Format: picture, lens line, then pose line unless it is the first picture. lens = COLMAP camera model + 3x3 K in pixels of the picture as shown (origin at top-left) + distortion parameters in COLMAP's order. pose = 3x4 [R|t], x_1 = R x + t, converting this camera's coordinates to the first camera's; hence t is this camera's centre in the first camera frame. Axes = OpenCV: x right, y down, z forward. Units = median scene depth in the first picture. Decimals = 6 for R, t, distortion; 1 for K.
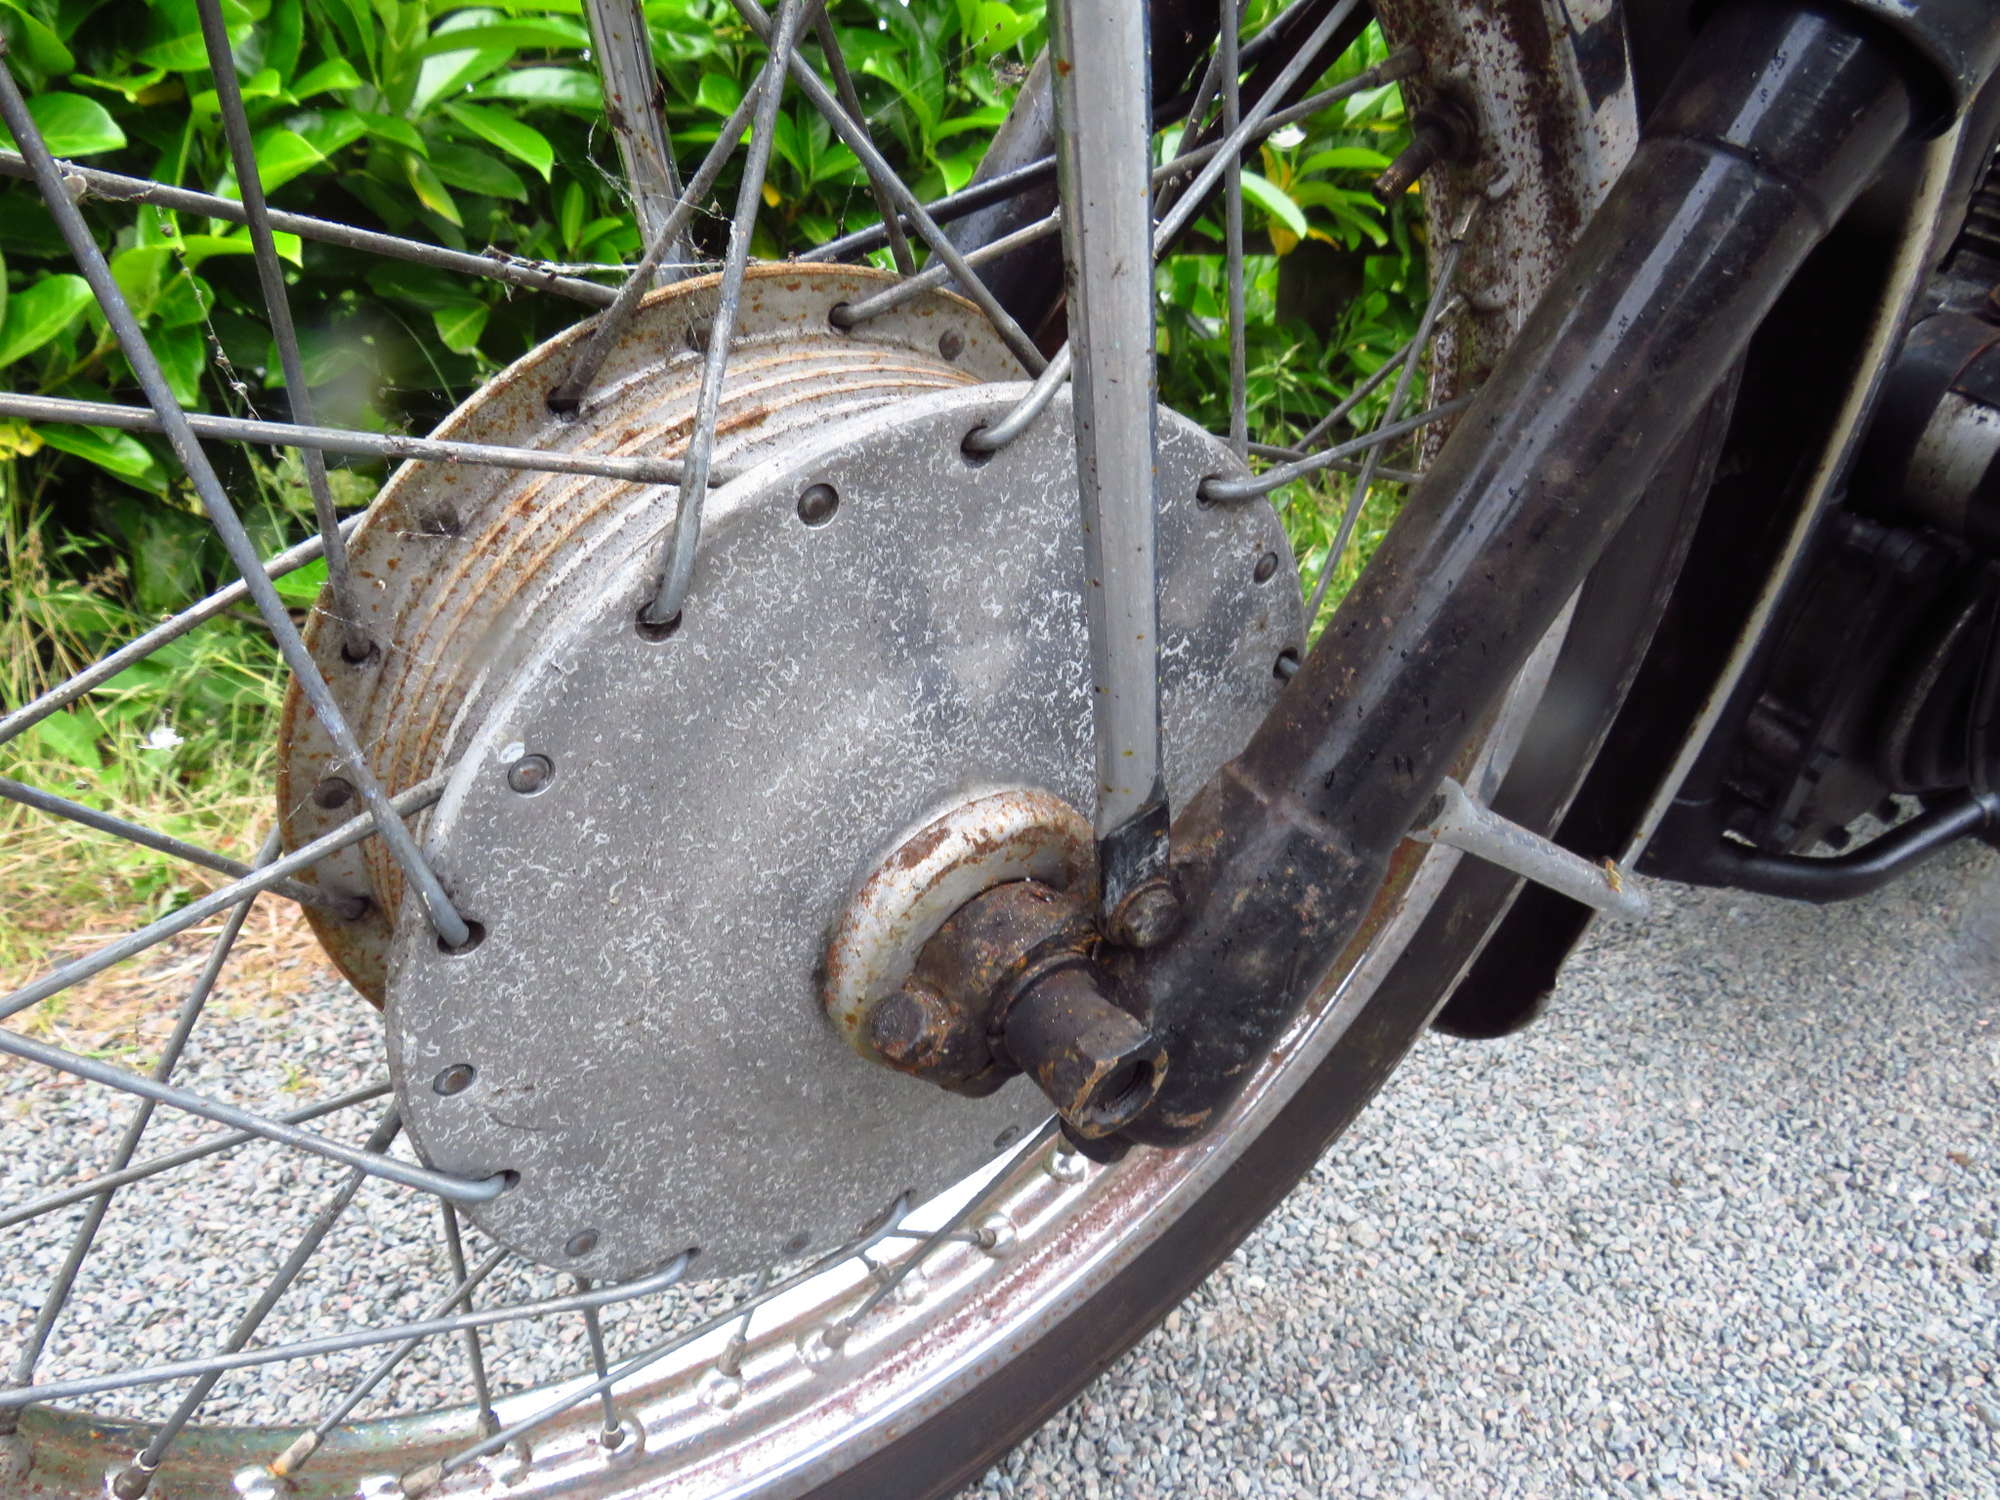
lens RADIAL K [[1382.8, 0, 1002.6], [0, 1382.8, 757.9], [0, 0, 1]] dist [-0.026002, 0.002710]
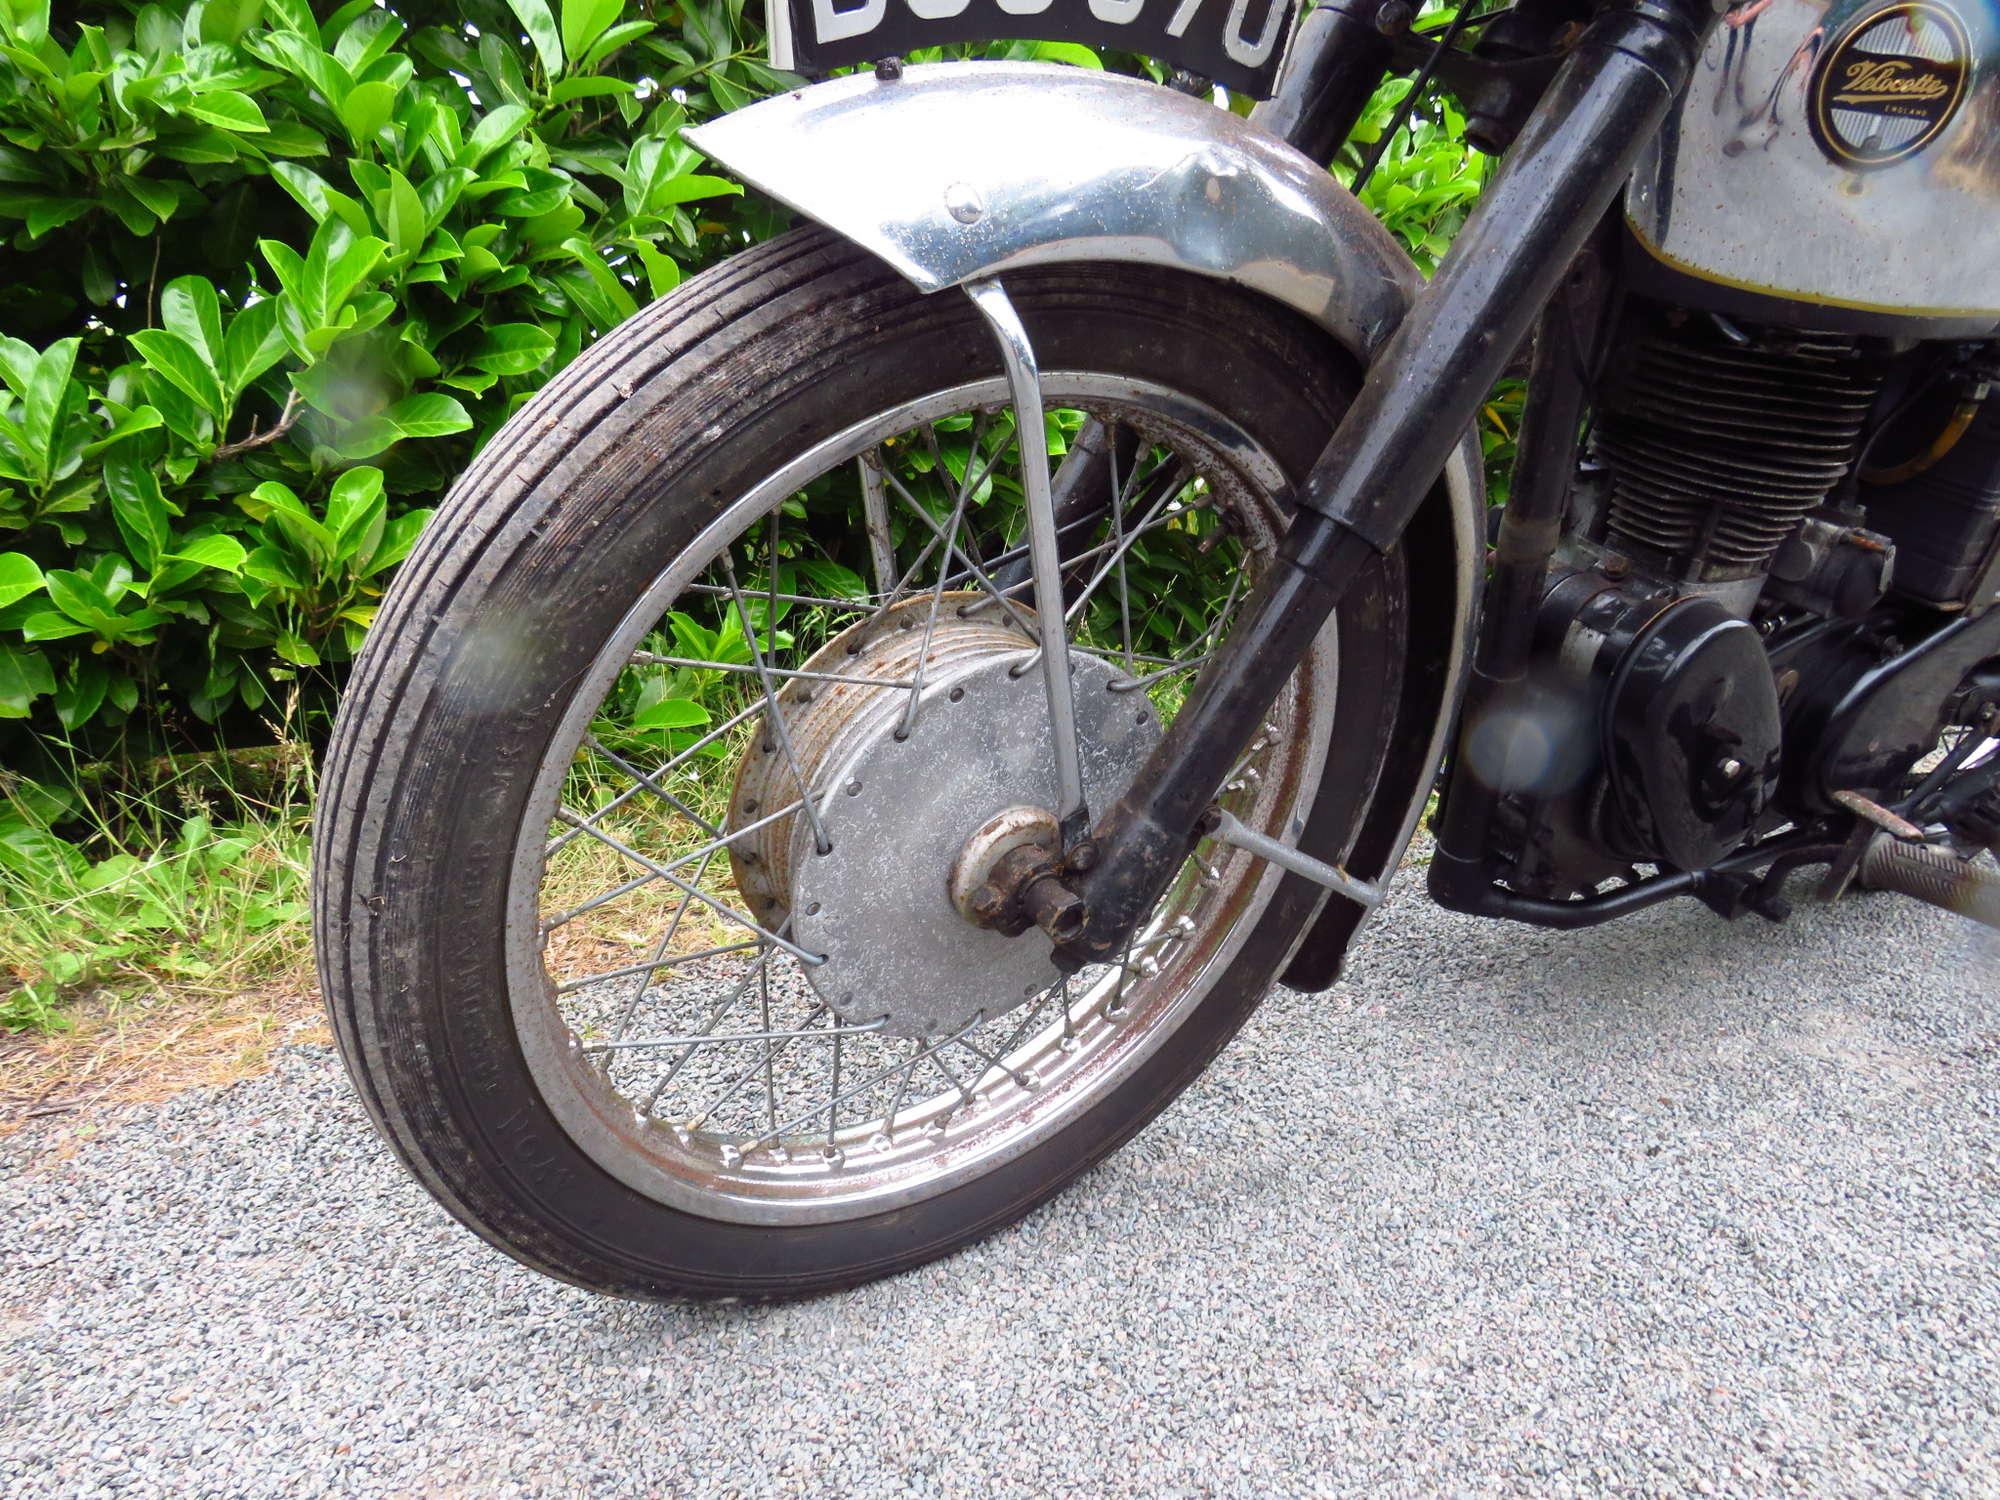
lens RADIAL K [[1382.8, 0, 1002.6], [0, 1382.8, 757.9], [0, 0, 1]] dist [-0.026002, 0.002710]
pose [[0.998620, 0.009703, -0.051615, 0.048985], [-0.014780, 0.994985, -0.098923, 0.102372], [0.050396, 0.099550, 0.993756, -0.828542]]
